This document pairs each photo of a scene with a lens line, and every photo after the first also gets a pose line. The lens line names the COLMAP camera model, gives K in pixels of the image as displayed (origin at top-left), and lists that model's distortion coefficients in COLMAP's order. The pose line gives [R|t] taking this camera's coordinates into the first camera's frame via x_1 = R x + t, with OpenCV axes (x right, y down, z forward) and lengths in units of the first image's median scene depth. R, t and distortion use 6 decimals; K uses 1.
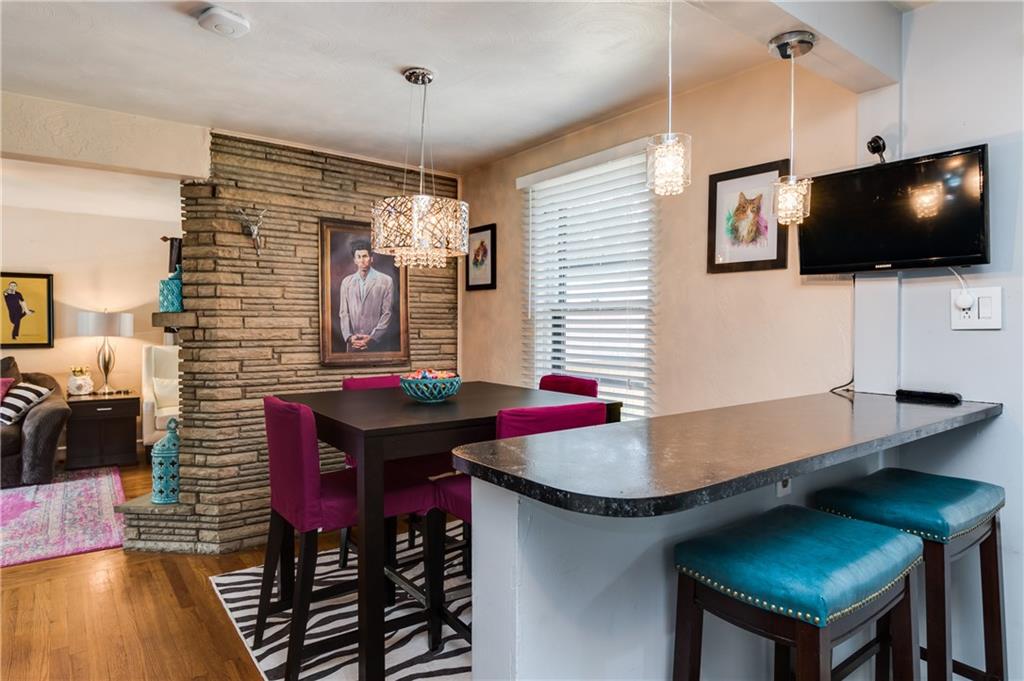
lens RADIAL K [[587.3, 0, 518.2], [0, 587.3, 336.4], [0, 0, 1]] dist [-0.000038, -0.016037]
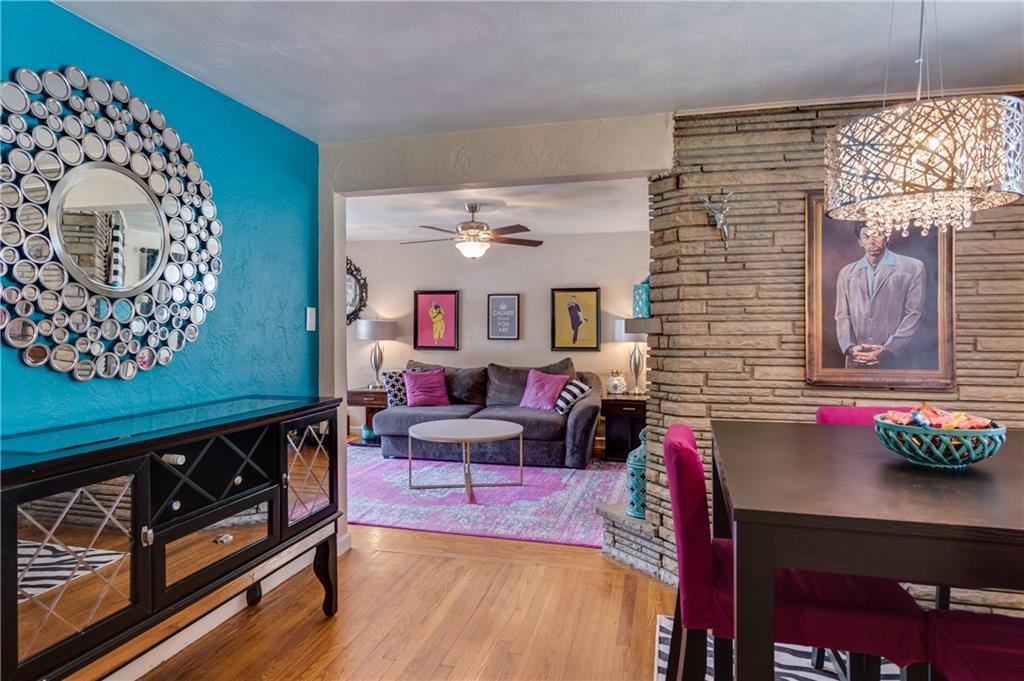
lens RADIAL K [[587.3, 0, 518.2], [0, 587.3, 336.4], [0, 0, 1]] dist [-0.000038, -0.016037]
pose [[0.614230, 0.004620, -0.789114, 0.037257], [-0.012699, 0.999911, -0.004030, -0.004862], [0.789025, 0.012496, 0.614234, 0.245871]]
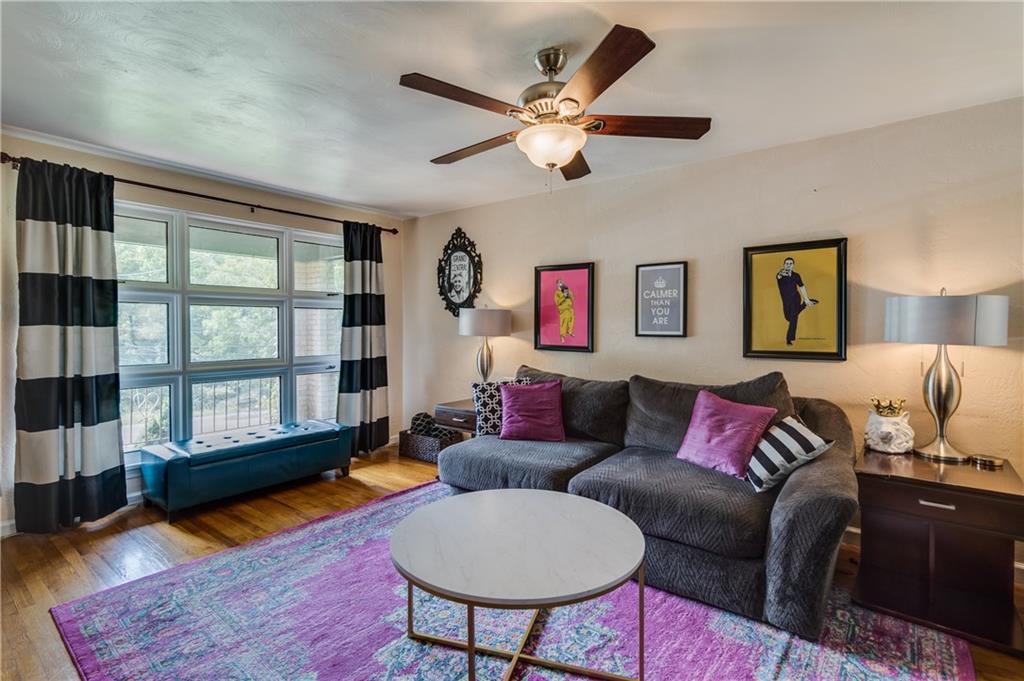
lens RADIAL K [[477.9, 0, 536.1], [0, 477.9, 334.2], [0, 0, 1]] dist [0.001869, 0.000436]
pose [[0.262103, 0.004907, -0.965028, -0.642327], [-0.020924, 0.999781, -0.000599, -0.001138], [0.964813, 0.020349, 0.262148, 0.892409]]
